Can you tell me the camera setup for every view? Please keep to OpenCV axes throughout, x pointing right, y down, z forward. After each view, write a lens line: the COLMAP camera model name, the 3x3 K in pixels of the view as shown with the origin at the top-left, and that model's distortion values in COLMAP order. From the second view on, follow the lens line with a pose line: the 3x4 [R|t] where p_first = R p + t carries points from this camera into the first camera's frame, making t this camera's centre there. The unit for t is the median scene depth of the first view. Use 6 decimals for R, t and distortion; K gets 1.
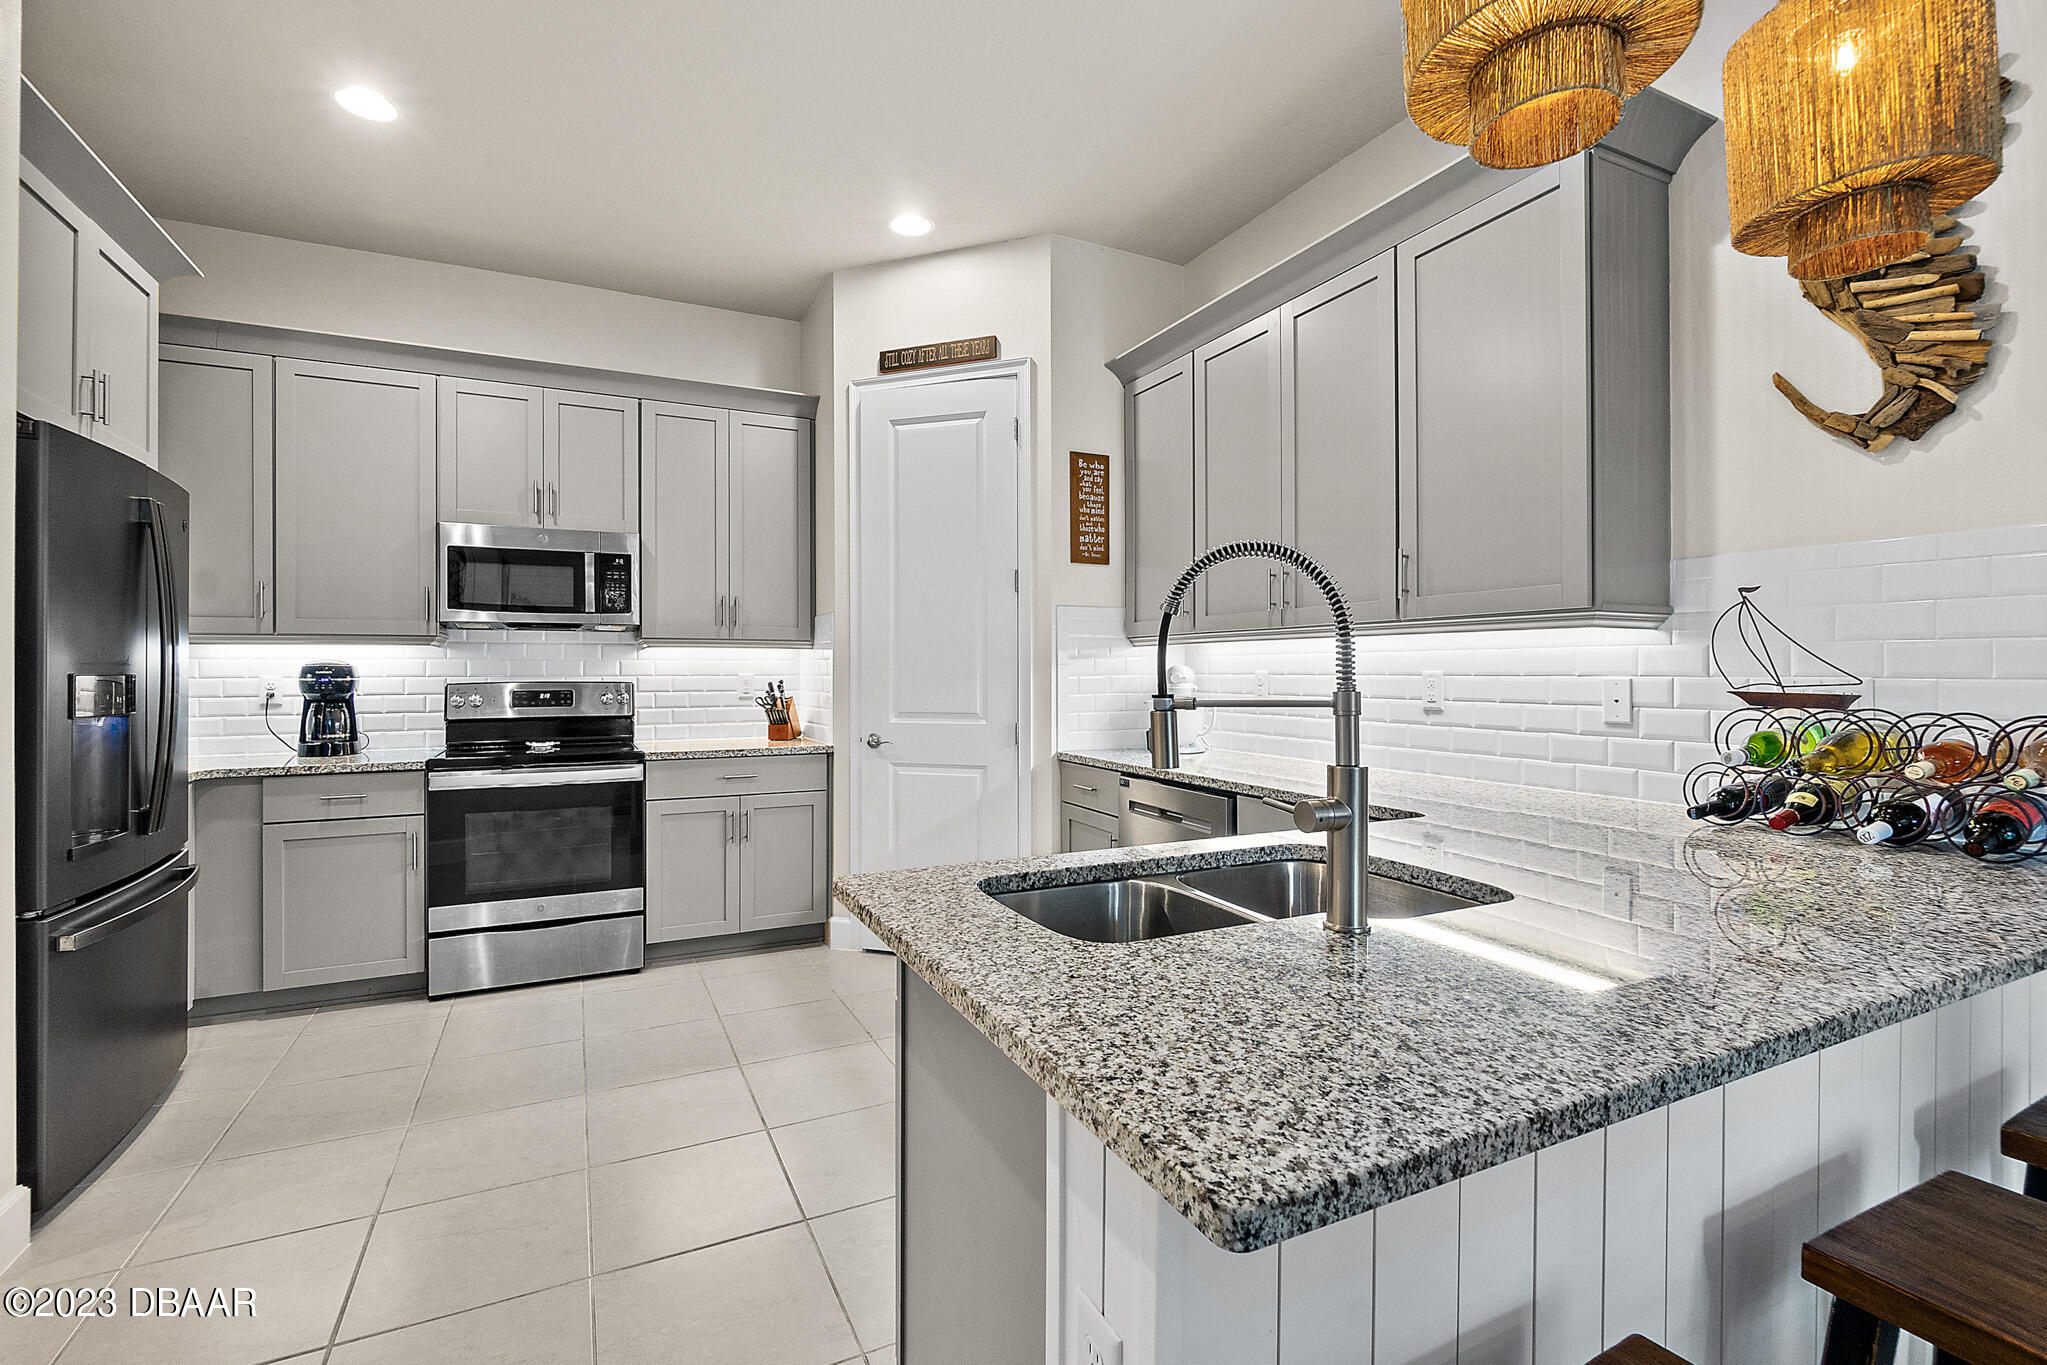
lens RADIAL K [[899.0, 0, 1008.8], [0, 899.0, 661.8], [0, 0, 1]] dist [-0.009453, 0.001543]
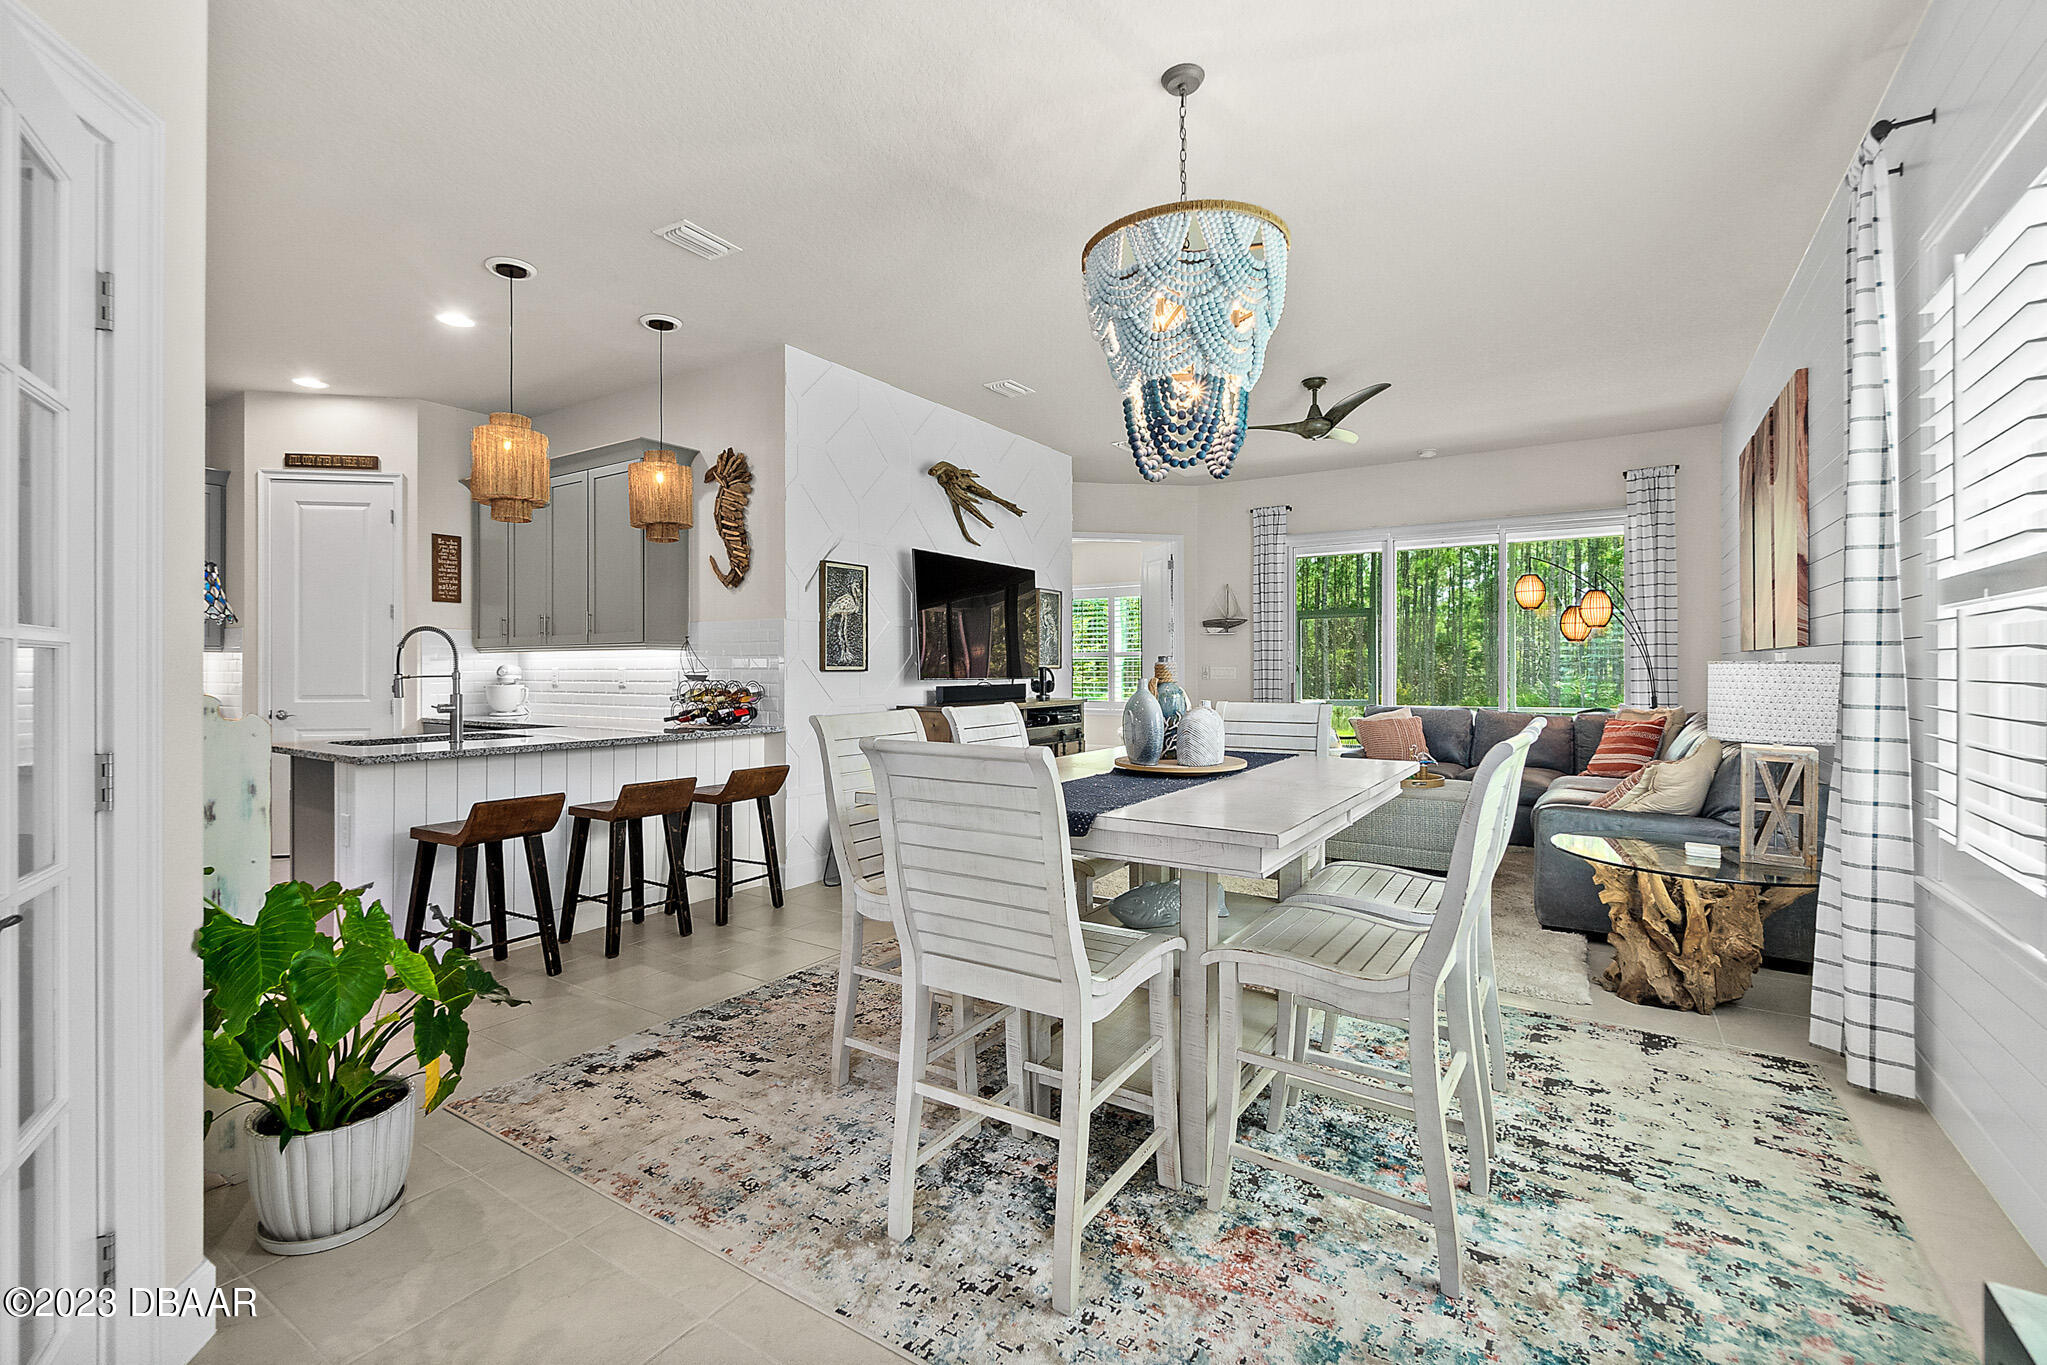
lens RADIAL K [[899.0, 0, 1008.8], [0, 899.0, 661.8], [0, 0, 1]] dist [-0.009453, 0.001543]
pose [[0.857047, 0.002755, 0.515232, 0.128375], [-0.003062, 0.999995, -0.000254, -0.004017], [-0.515230, -0.001360, 0.857051, -0.927235]]
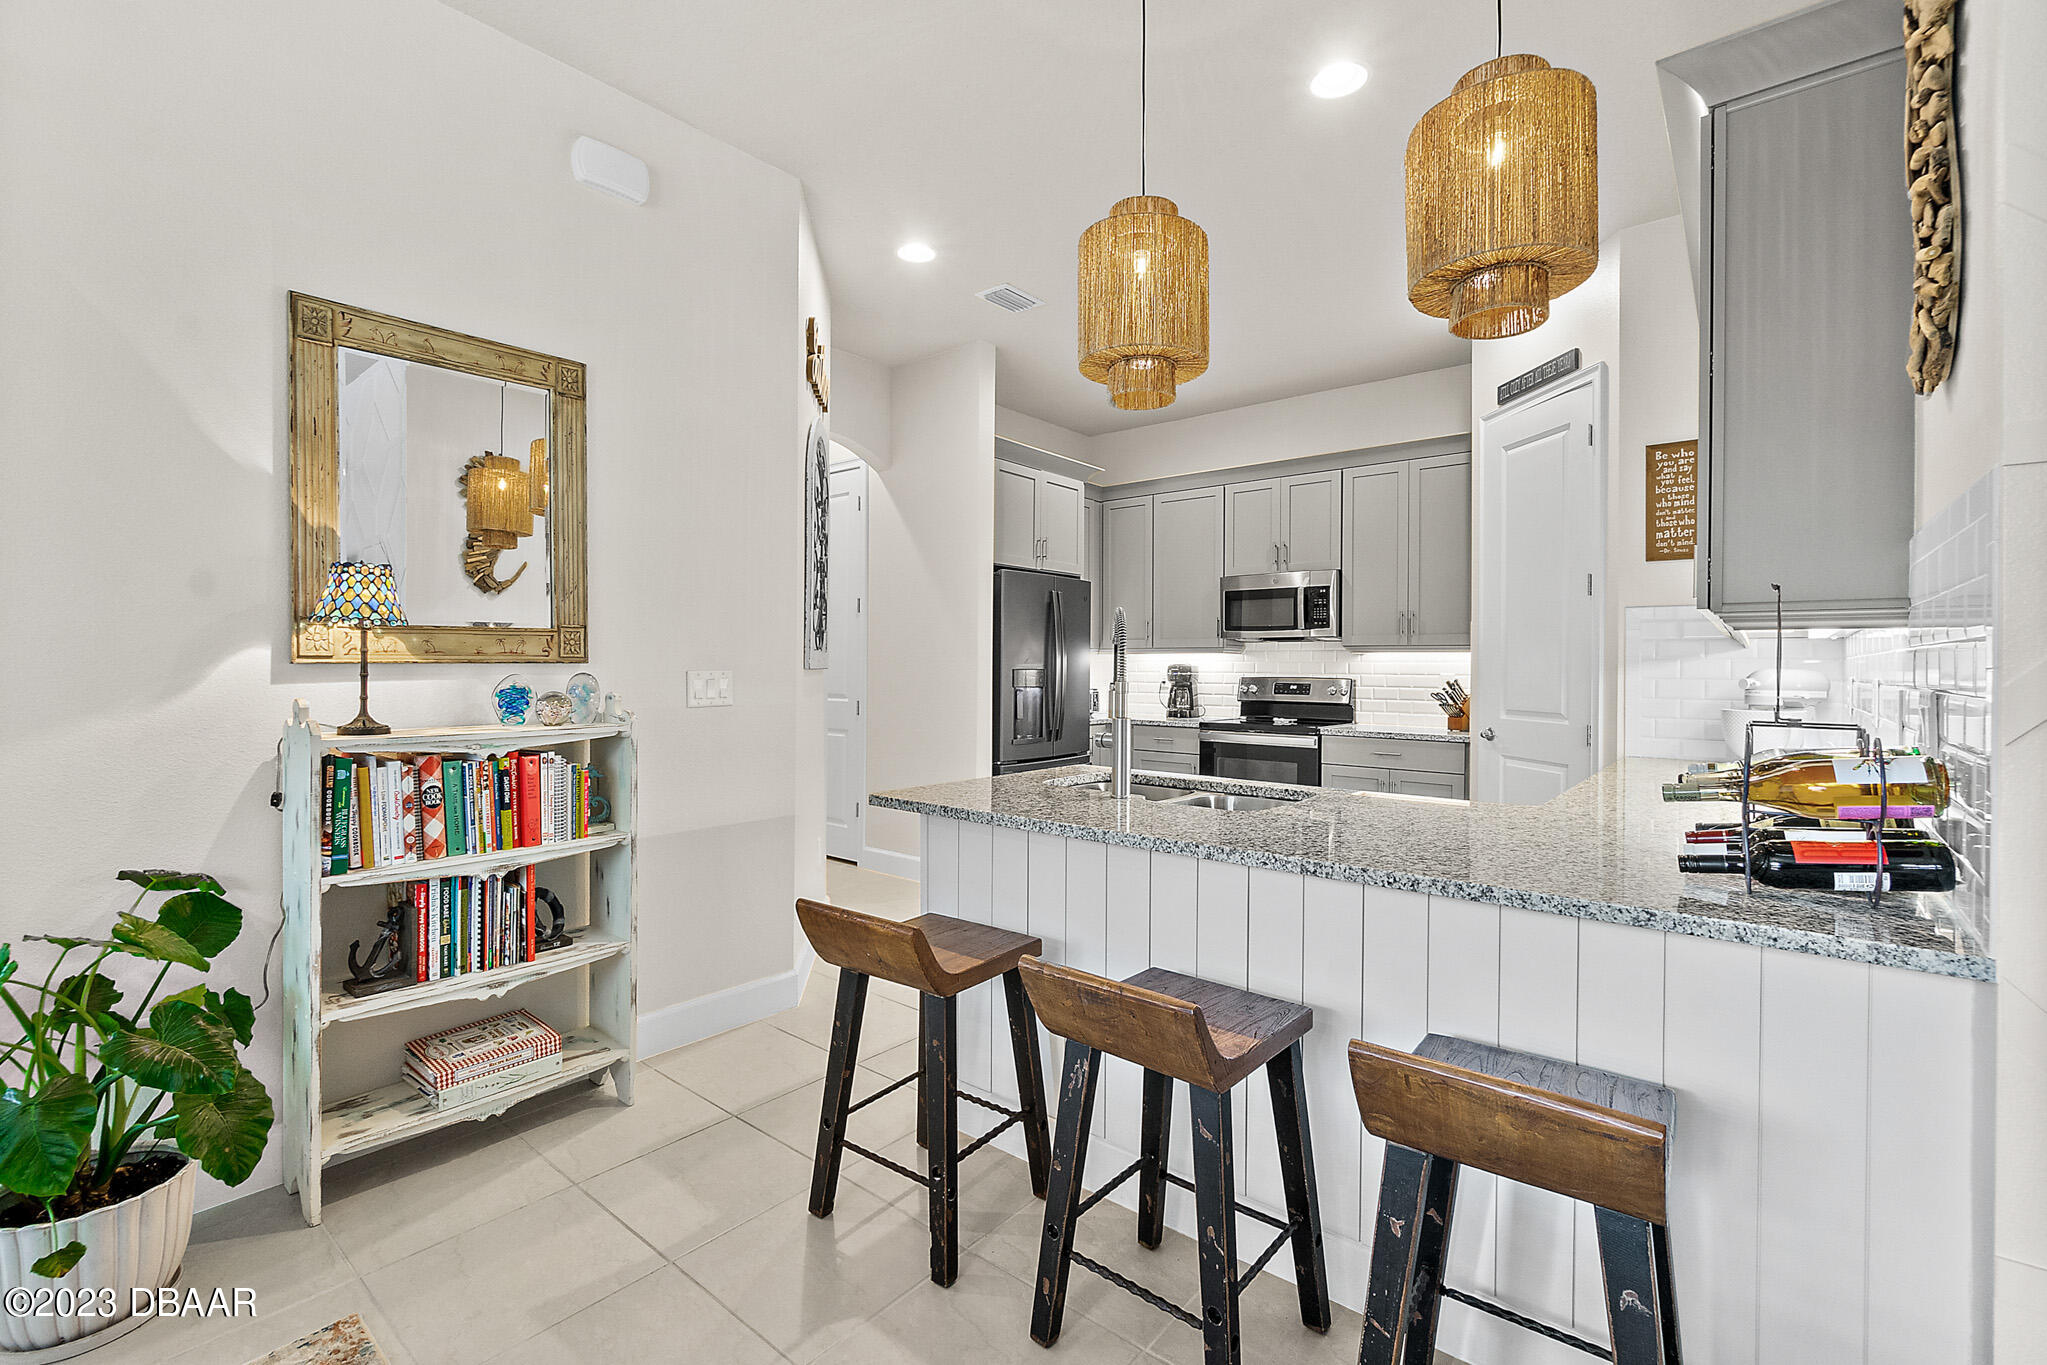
lens RADIAL K [[899.0, 0, 1008.8], [0, 899.0, 661.8], [0, 0, 1]] dist [-0.009453, 0.001543]
pose [[0.409584, 0.000215, -0.912272, 0.659838], [-0.000497, 1.000000, 0.000013, -0.002676], [0.912272, 0.000448, 0.409584, -0.014520]]
